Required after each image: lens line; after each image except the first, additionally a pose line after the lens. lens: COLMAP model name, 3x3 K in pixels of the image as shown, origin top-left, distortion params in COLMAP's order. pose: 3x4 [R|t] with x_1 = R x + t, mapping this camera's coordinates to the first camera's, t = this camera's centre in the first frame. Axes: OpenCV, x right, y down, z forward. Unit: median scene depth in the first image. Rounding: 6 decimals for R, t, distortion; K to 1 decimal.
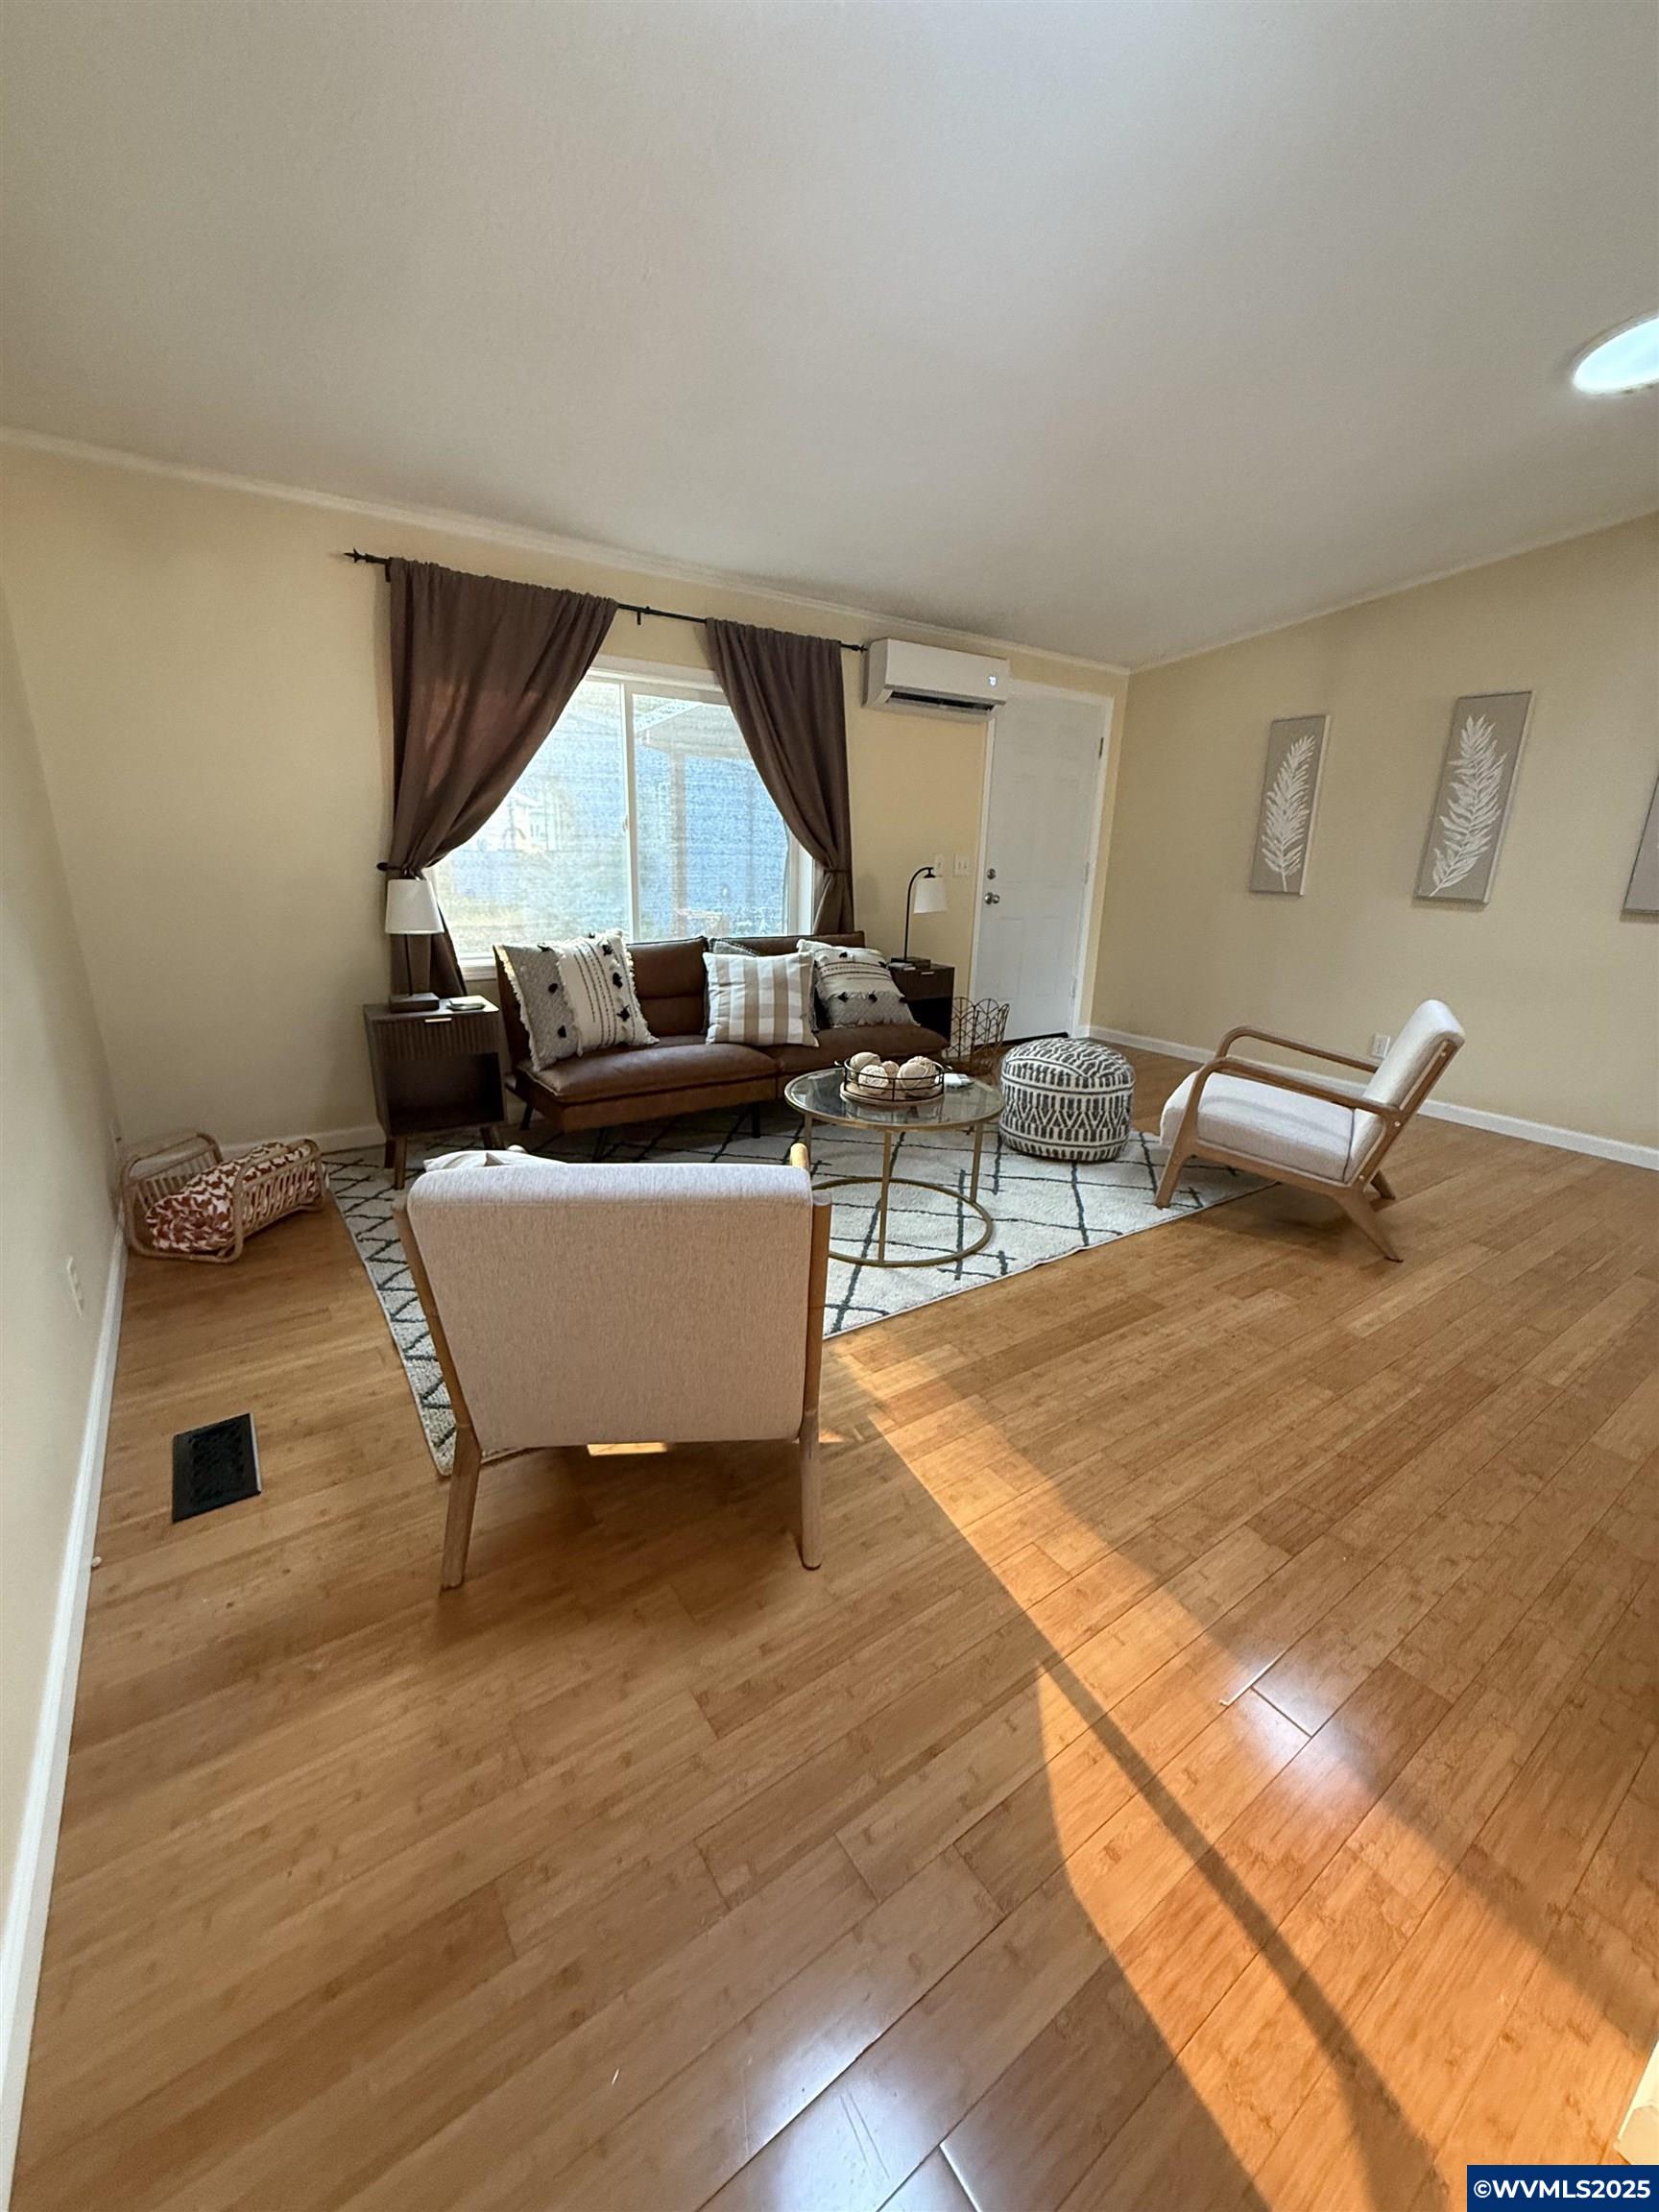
lens RADIAL K [[880.5, 0, 832.2], [0, 880.5, 1097.8], [0, 0, 1]] dist [-0.002771, 0.000678]
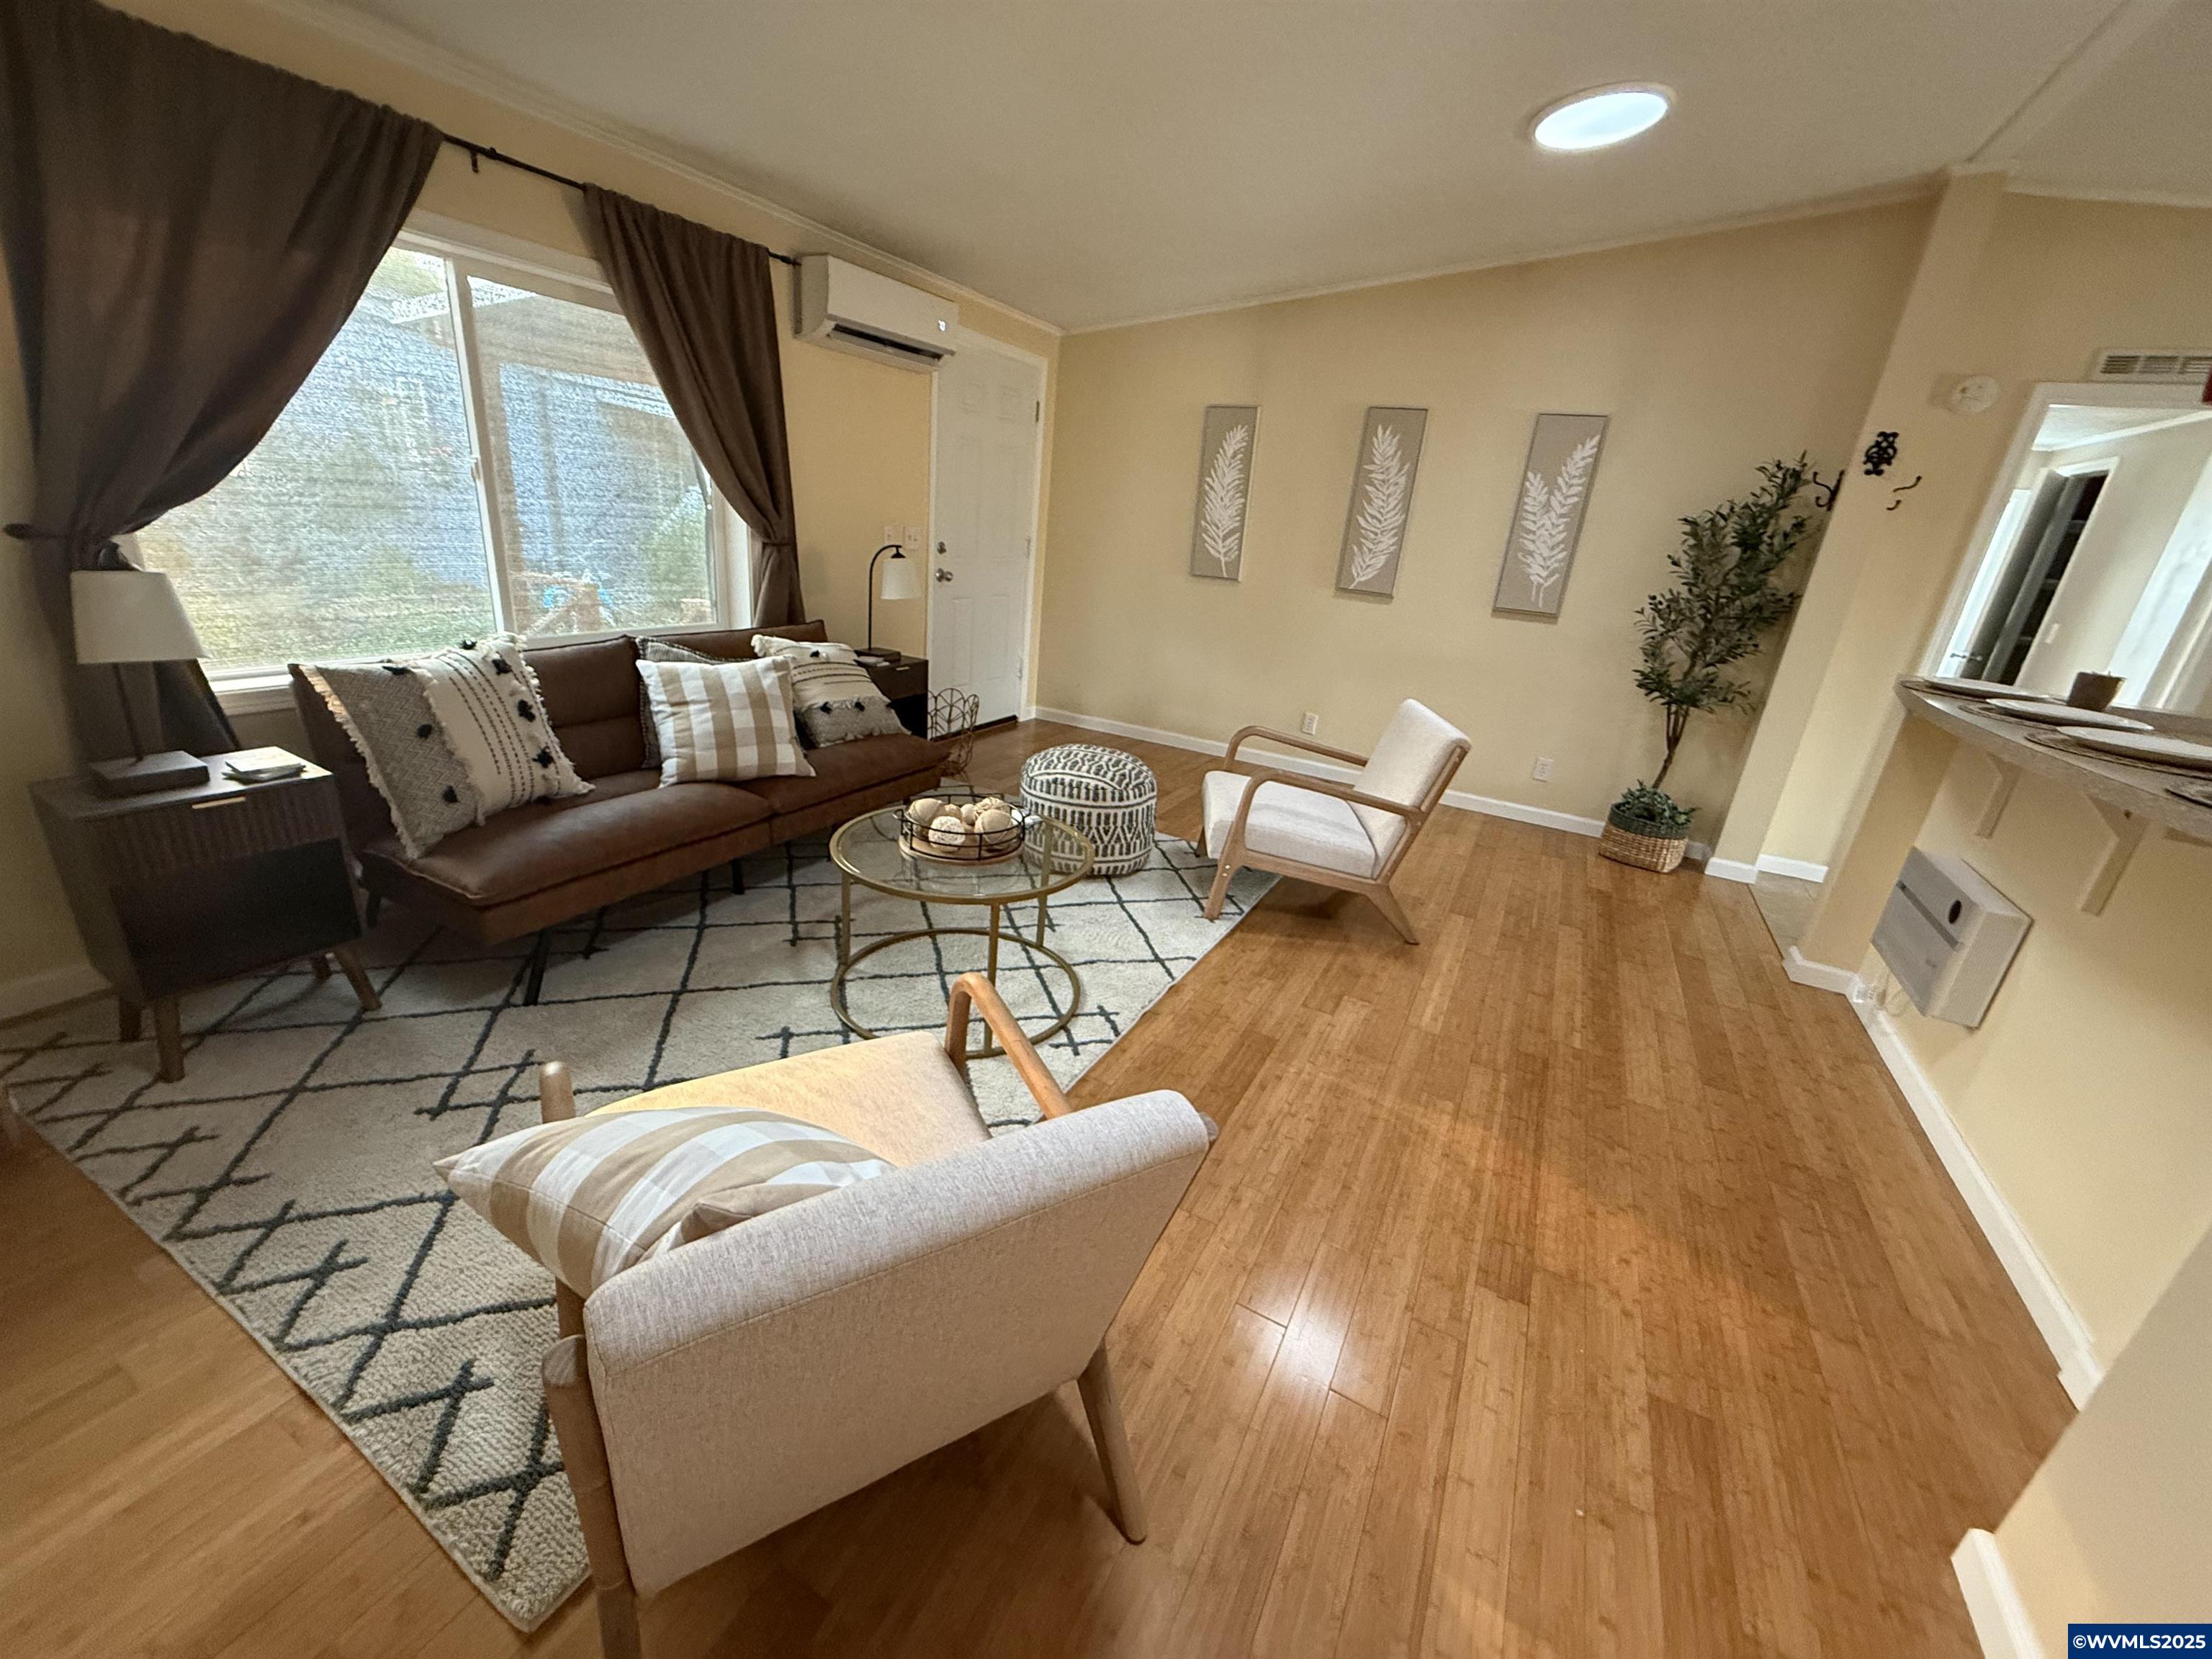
lens RADIAL K [[880.5, 0, 1102.0], [0, 880.5, 827.1], [0, 0, 1]] dist [-0.002771, 0.000678]
pose [[0.891516, -0.105456, 0.440543, -0.148044], [0.064506, 0.992168, 0.106964, -0.083933], [-0.448372, -0.066942, 0.891337, 0.156057]]
